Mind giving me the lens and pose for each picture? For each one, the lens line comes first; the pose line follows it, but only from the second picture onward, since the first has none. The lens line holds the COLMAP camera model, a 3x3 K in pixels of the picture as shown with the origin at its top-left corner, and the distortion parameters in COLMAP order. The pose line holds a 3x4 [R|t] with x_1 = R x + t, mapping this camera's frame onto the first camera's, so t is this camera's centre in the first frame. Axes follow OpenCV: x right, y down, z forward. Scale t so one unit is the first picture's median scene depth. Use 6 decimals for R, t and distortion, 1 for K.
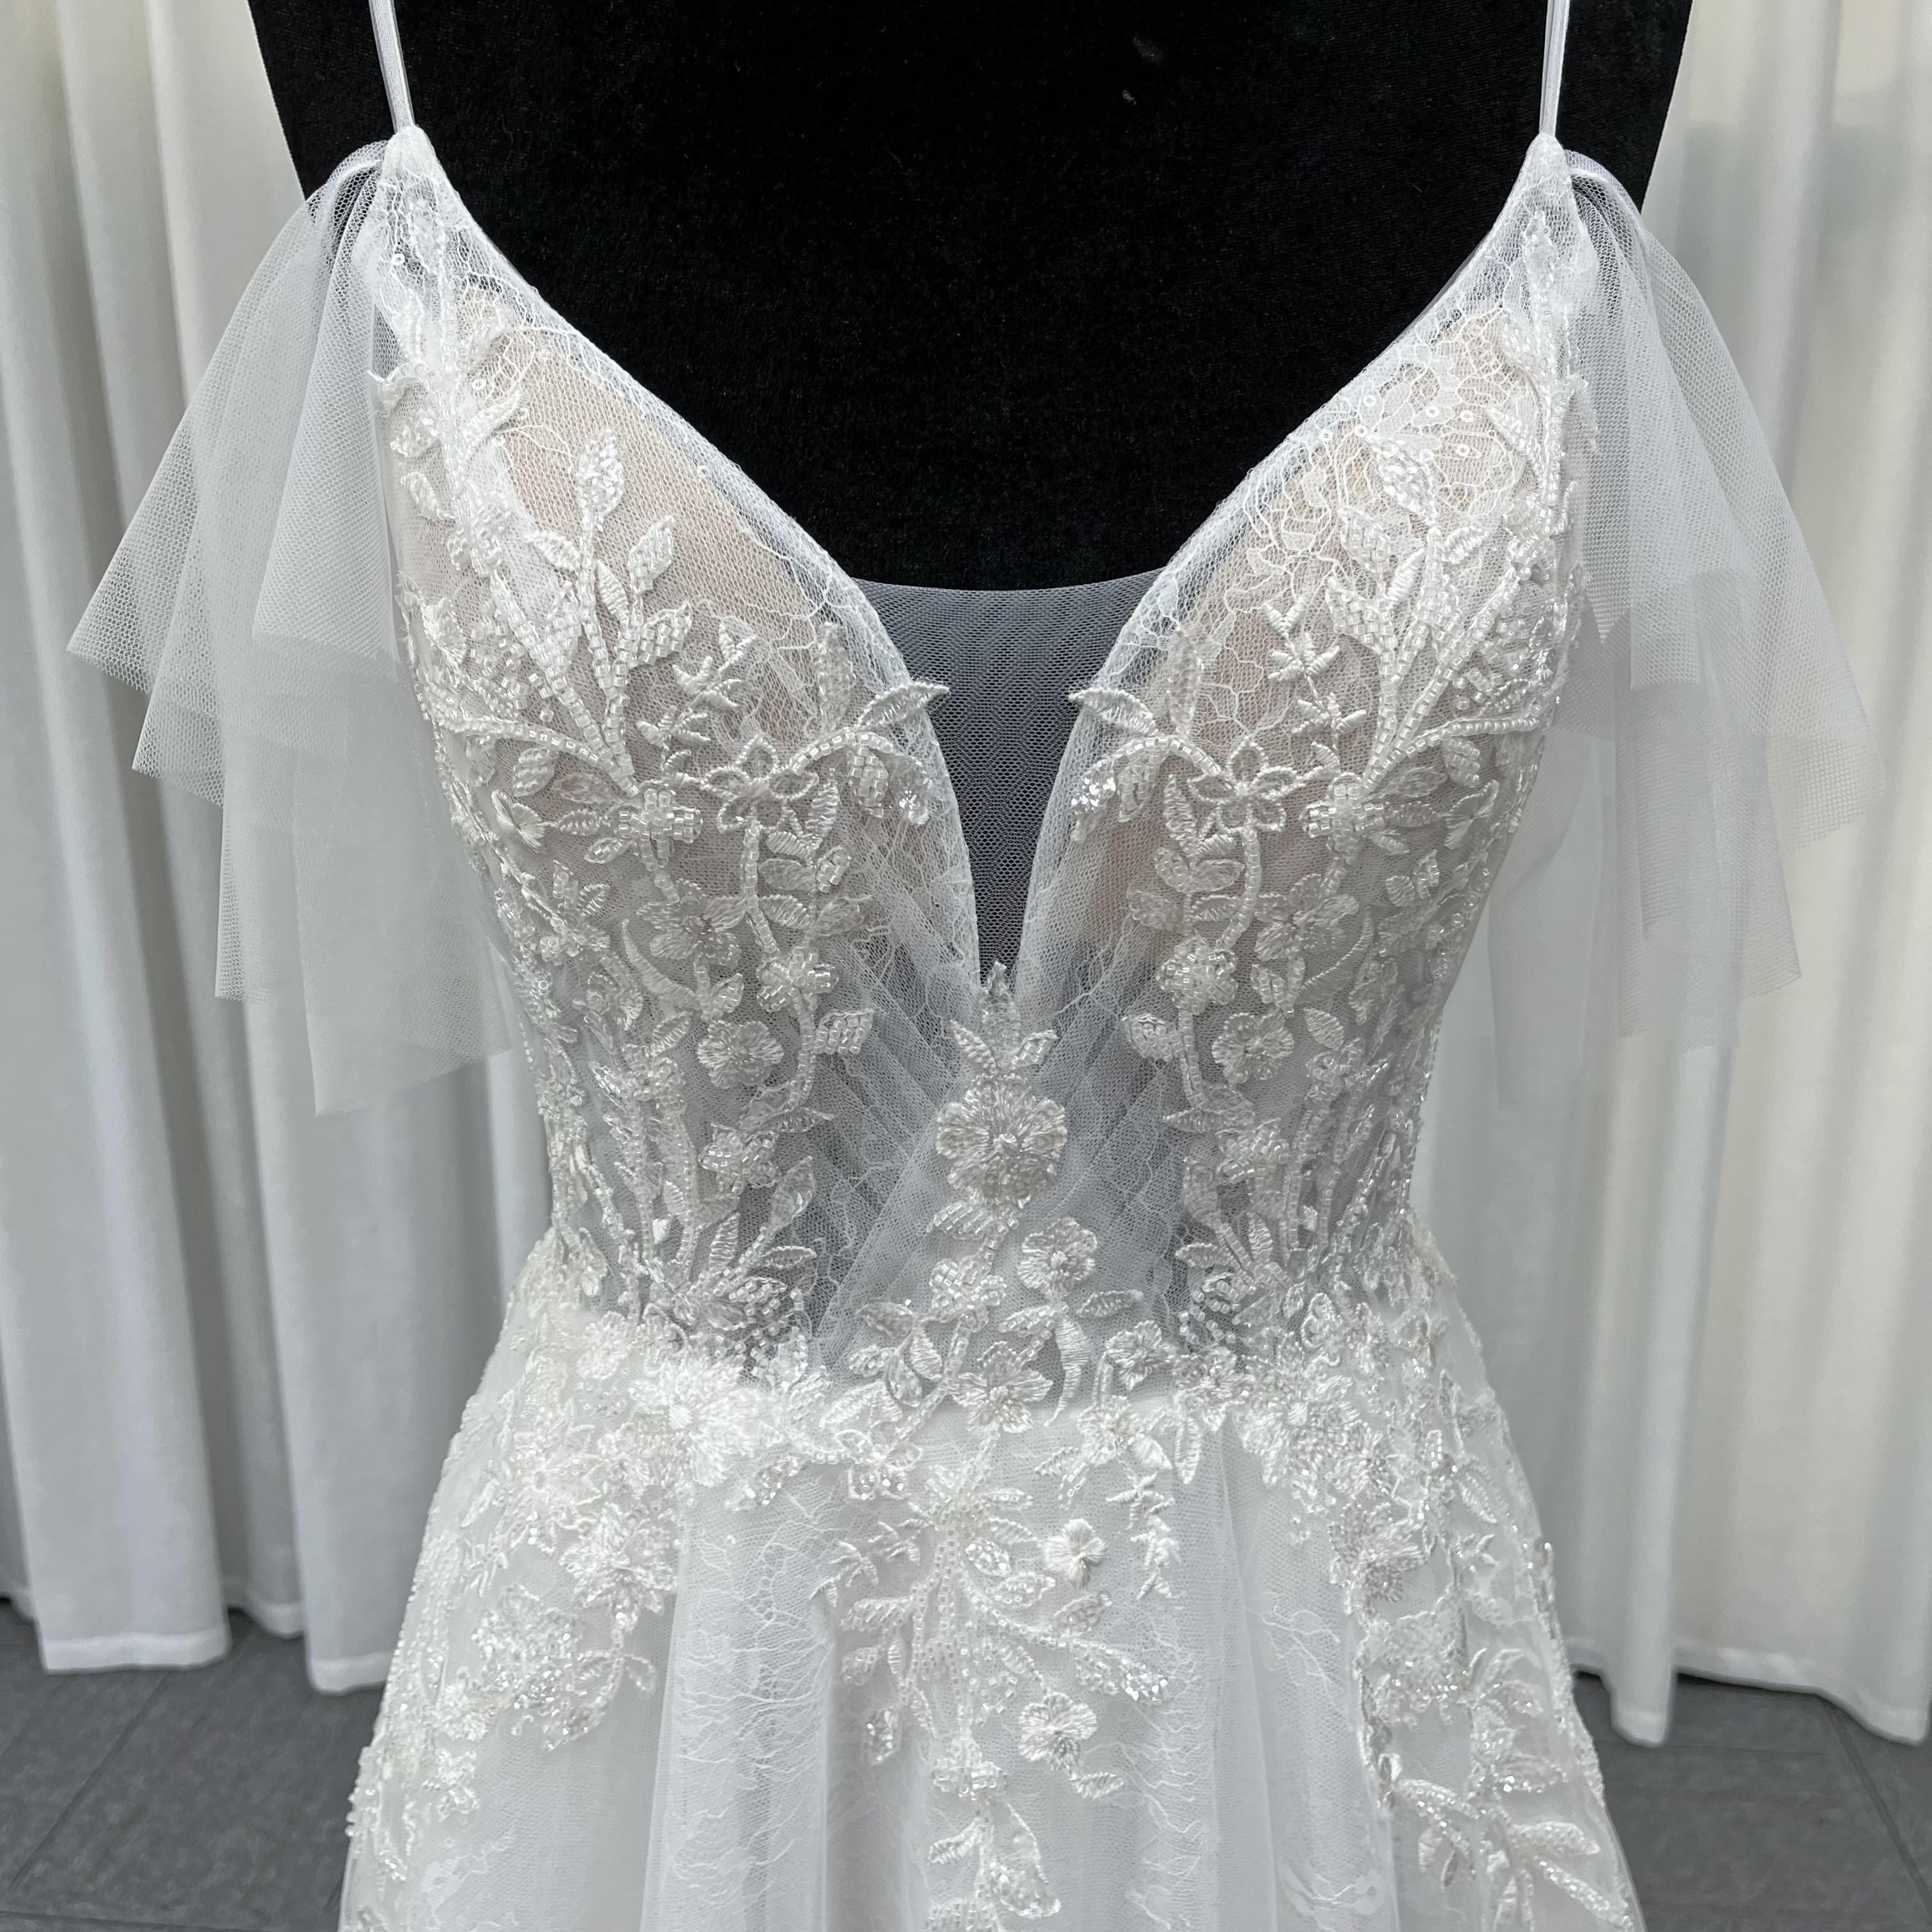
lens RADIAL K [[1985.2, 0, 950.9], [0, 1985.2, 957.6], [0, 0, 1]] dist [0.028195, 0.000000]
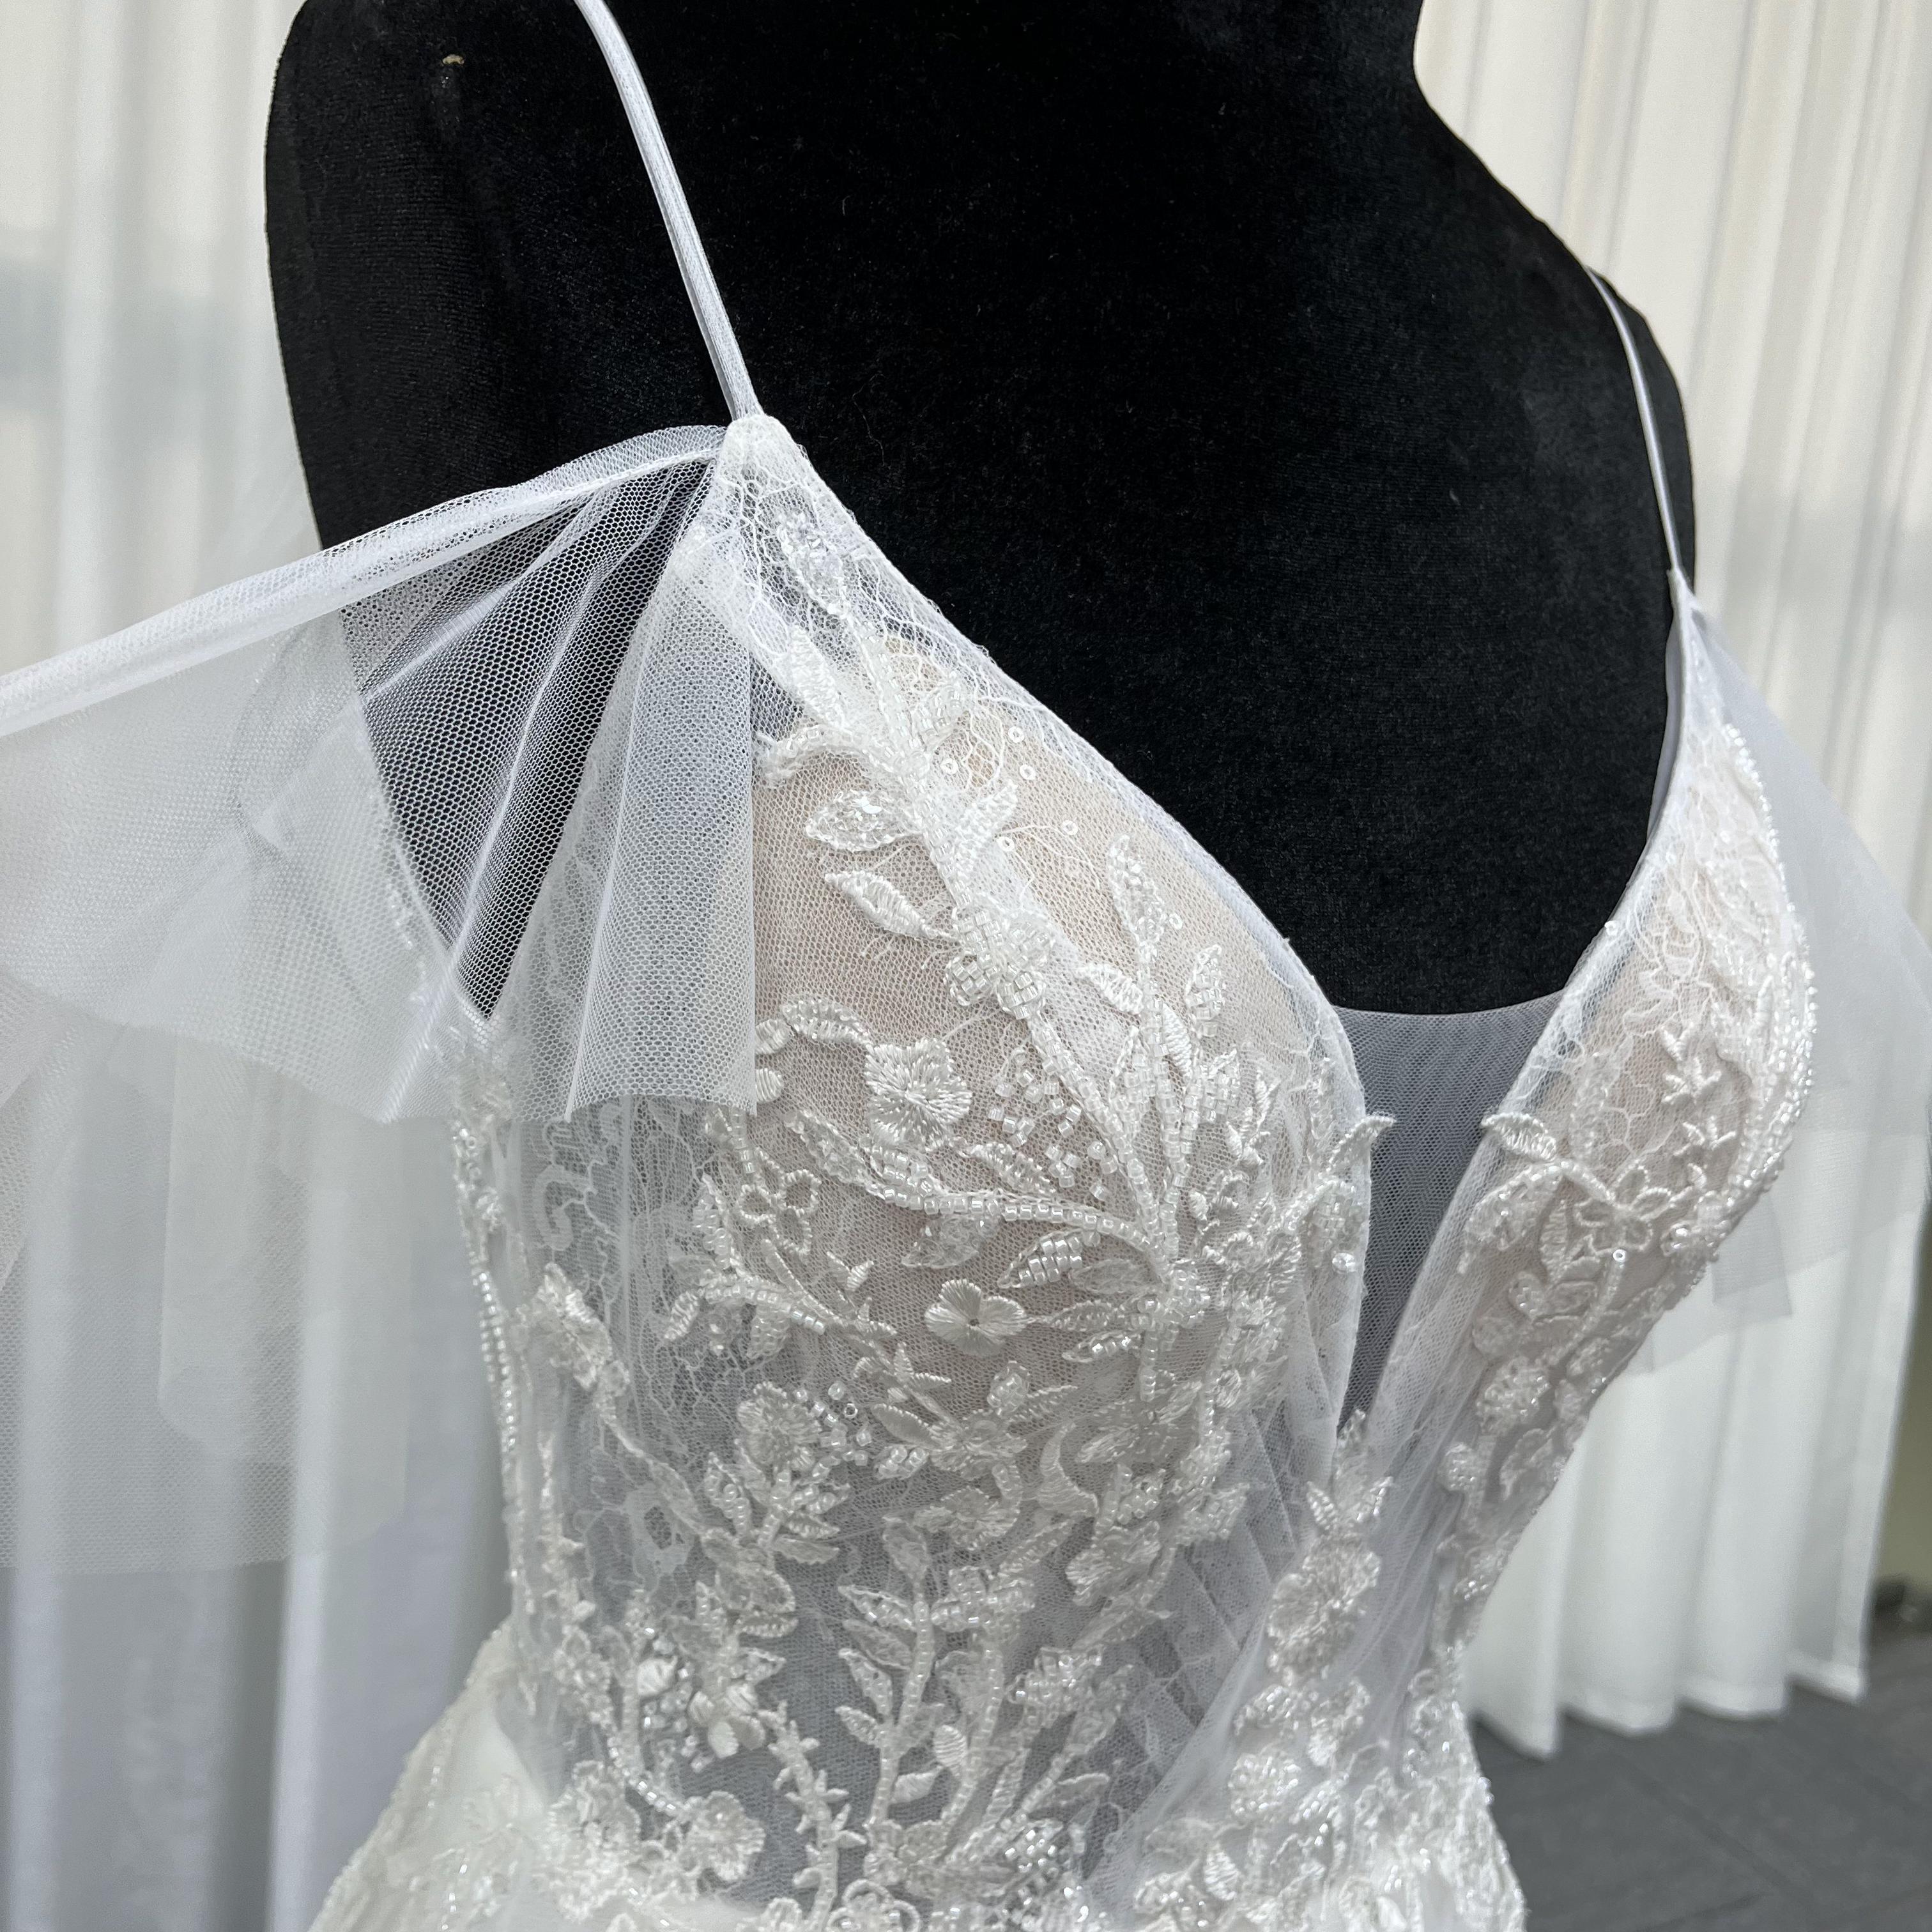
lens RADIAL K [[1985.2, 0, 983.3], [0, 1985.2, 934.2], [0, 0, 1]] dist [0.028195, 0.000000]
pose [[0.837635, 0.003660, 0.546218, -0.643203], [0.047179, 0.995756, -0.079023, -0.156597], [-0.544189, 0.091963, 0.833907, 0.341434]]
